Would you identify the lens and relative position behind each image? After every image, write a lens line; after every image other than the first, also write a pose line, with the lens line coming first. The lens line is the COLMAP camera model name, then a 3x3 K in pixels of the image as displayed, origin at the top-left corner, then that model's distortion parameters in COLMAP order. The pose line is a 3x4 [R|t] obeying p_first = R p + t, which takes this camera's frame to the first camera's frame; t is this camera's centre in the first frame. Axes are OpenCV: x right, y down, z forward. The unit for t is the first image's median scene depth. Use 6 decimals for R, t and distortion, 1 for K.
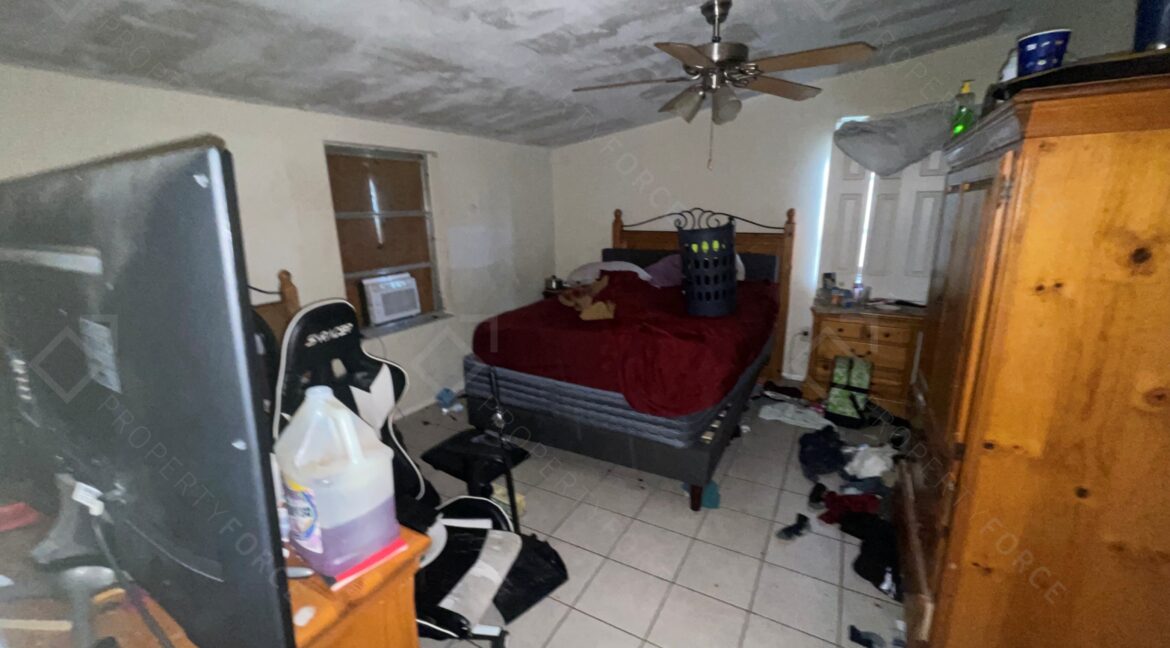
lens RADIAL K [[470.8, 0, 582.6], [0, 470.8, 325.8], [0, 0, 1]] dist [-0.000991, -0.000726]
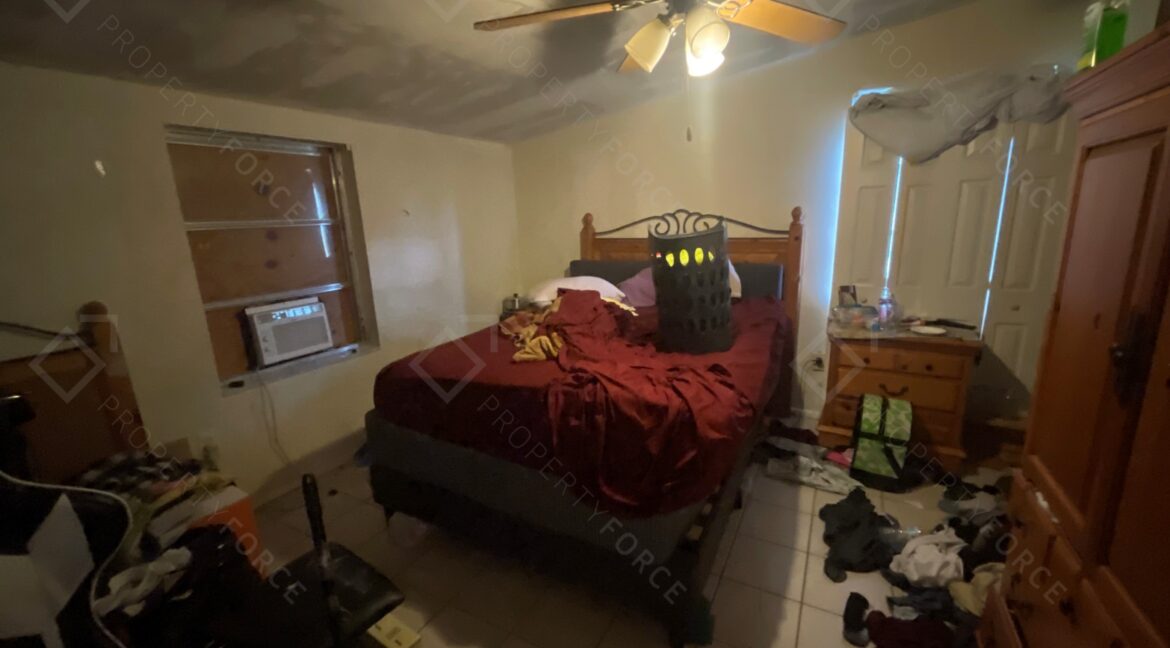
lens RADIAL K [[470.8, 0, 582.8], [0, 470.8, 320.4], [0, 0, 1]] dist [-0.000991, -0.000726]
pose [[0.999807, -0.019593, 0.001476, 0.080104], [0.019630, 0.999267, -0.032855, -0.040871], [-0.000831, 0.032877, 0.999459, 0.223043]]
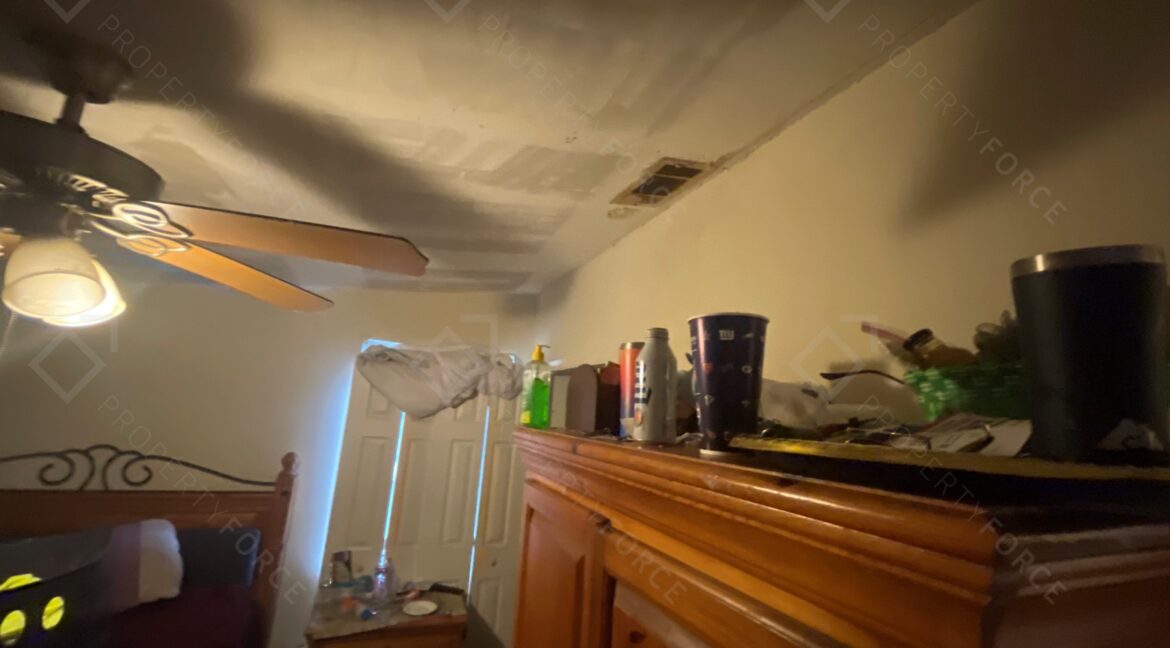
lens RADIAL K [[470.8, 0, 586.4], [0, 470.8, 316.9], [0, 0, 1]] dist [-0.000991, -0.000726]
pose [[0.609058, 0.212576, 0.764107, 0.168053], [0.125915, 0.925278, -0.357779, -0.152410], [-0.783067, 0.314121, 0.536782, 0.288070]]
